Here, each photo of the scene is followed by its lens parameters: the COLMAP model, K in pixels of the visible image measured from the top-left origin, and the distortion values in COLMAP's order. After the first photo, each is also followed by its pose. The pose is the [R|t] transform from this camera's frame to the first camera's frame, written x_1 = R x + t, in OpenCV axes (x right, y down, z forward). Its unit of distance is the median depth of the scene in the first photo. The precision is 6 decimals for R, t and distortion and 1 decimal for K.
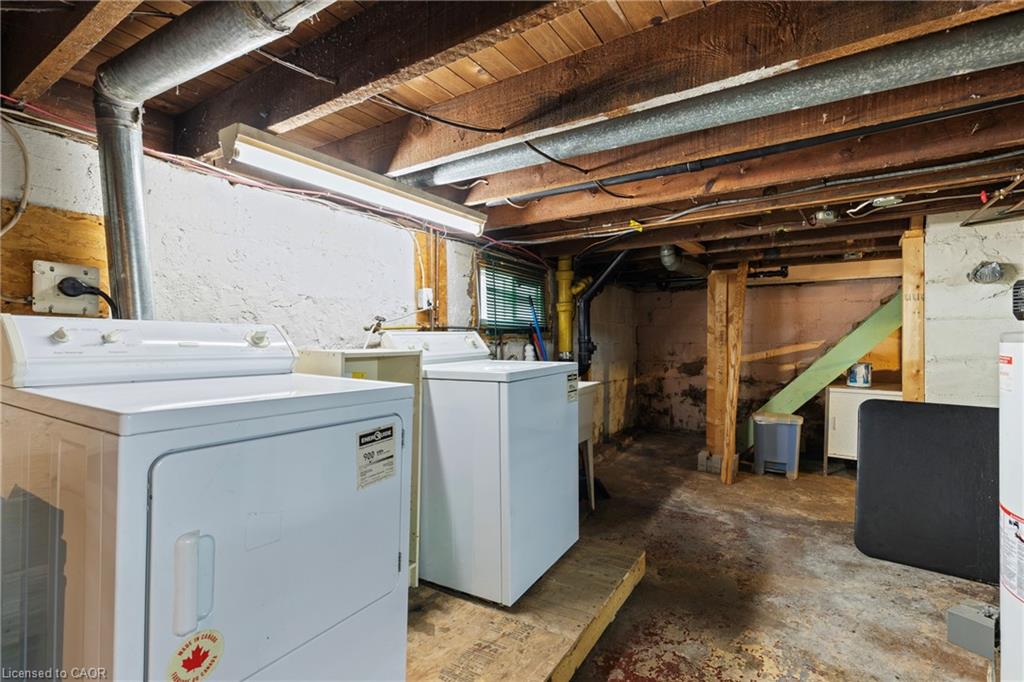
lens RADIAL K [[472.6, 0, 509.6], [0, 472.6, 344.2], [0, 0, 1]] dist [-0.005340, -0.000645]
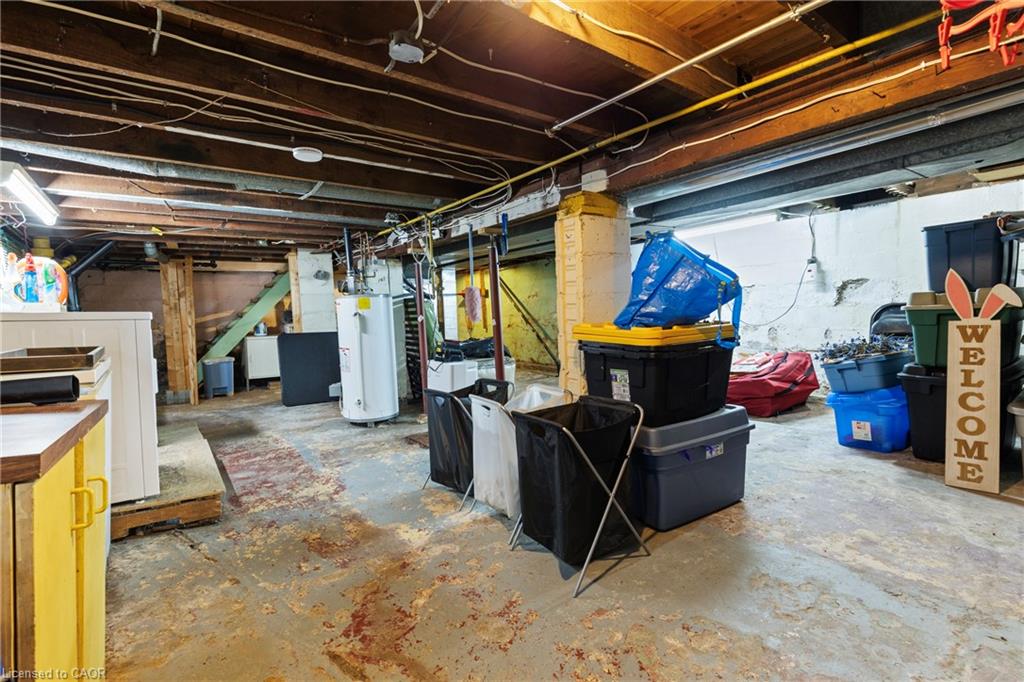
lens RADIAL K [[472.6, 0, 509.6], [0, 472.6, 345.8], [0, 0, 1]] dist [-0.005340, -0.000645]
pose [[0.338163, -0.077668, 0.937877, -0.554134], [0.044317, 0.996797, 0.066568, 0.051606], [-0.940044, 0.019053, 0.340521, -0.420064]]
